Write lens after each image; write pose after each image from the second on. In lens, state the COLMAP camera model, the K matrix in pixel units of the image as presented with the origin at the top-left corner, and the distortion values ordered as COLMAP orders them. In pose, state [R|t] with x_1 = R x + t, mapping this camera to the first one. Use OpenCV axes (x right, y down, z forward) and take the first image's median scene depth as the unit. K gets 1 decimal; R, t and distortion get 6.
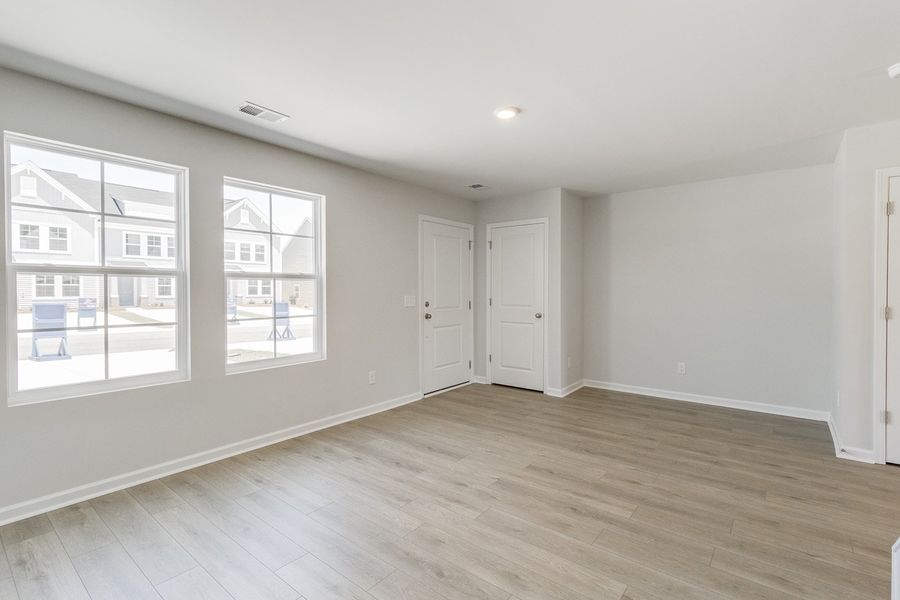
lens RADIAL K [[417.6, 0, 452.6], [0, 417.6, 295.7], [0, 0, 1]] dist [0.002851, 0.001144]
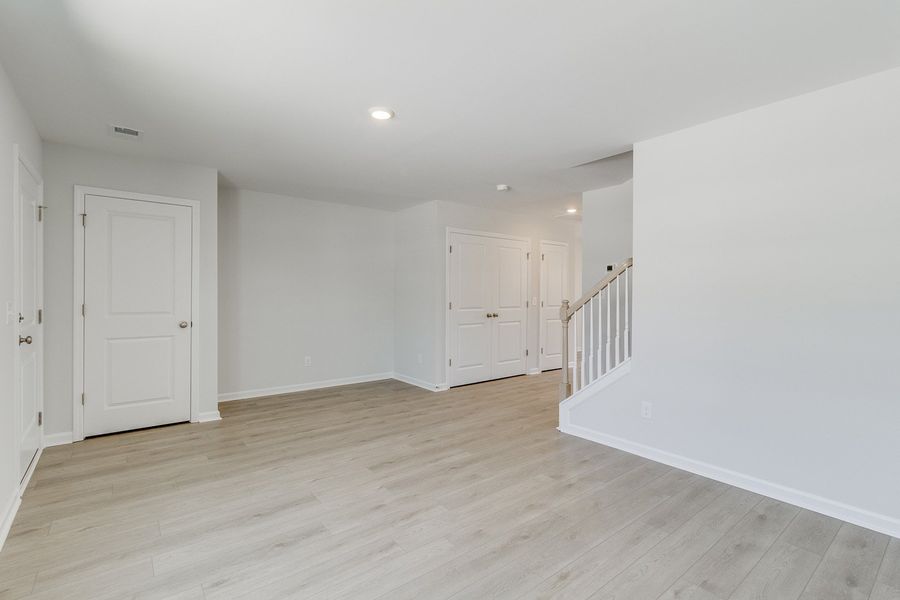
lens RADIAL K [[417.6, 0, 454.3], [0, 417.6, 296.2], [0, 0, 1]] dist [0.002851, 0.001144]
pose [[0.220120, -0.002806, 0.975469, -0.710114], [0.007556, 0.999971, 0.001172, -0.003839], [-0.975444, 0.007113, 0.220135, 0.550049]]
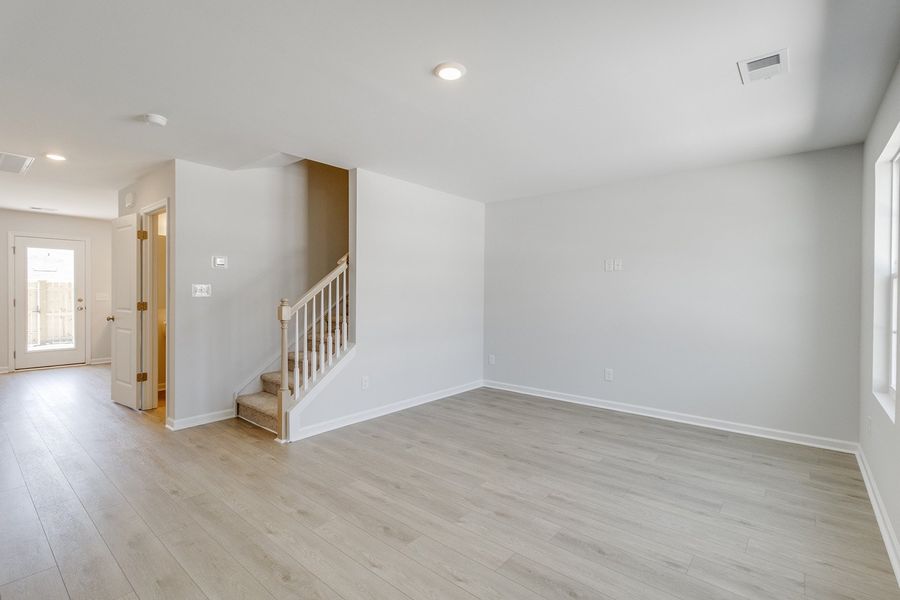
lens RADIAL K [[417.6, 0, 453.0], [0, 417.6, 294.9], [0, 0, 1]] dist [0.002851, 0.001144]
pose [[-0.999690, -0.006453, 0.024031, 0.090361], [-0.005947, 0.999761, 0.021039, -0.023559], [-0.024161, 0.020890, -0.999490, 1.613133]]
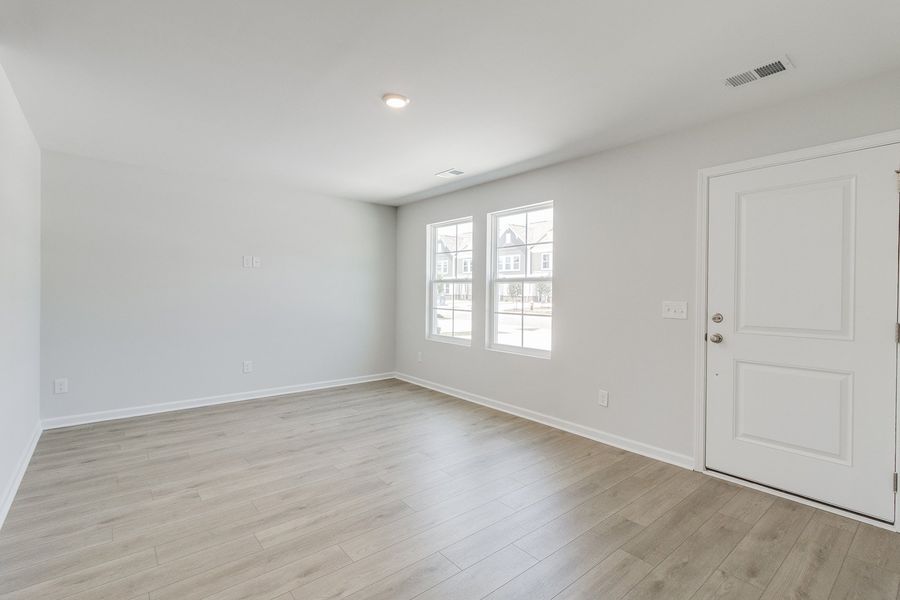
lens RADIAL K [[417.6, 0, 454.6], [0, 417.6, 295.9], [0, 0, 1]] dist [0.002851, 0.001144]
pose [[-0.198517, 0.008322, -0.980062, 0.912025], [-0.024806, 0.999601, 0.013513, -0.014146], [0.979783, 0.026994, -0.198231, 1.180096]]
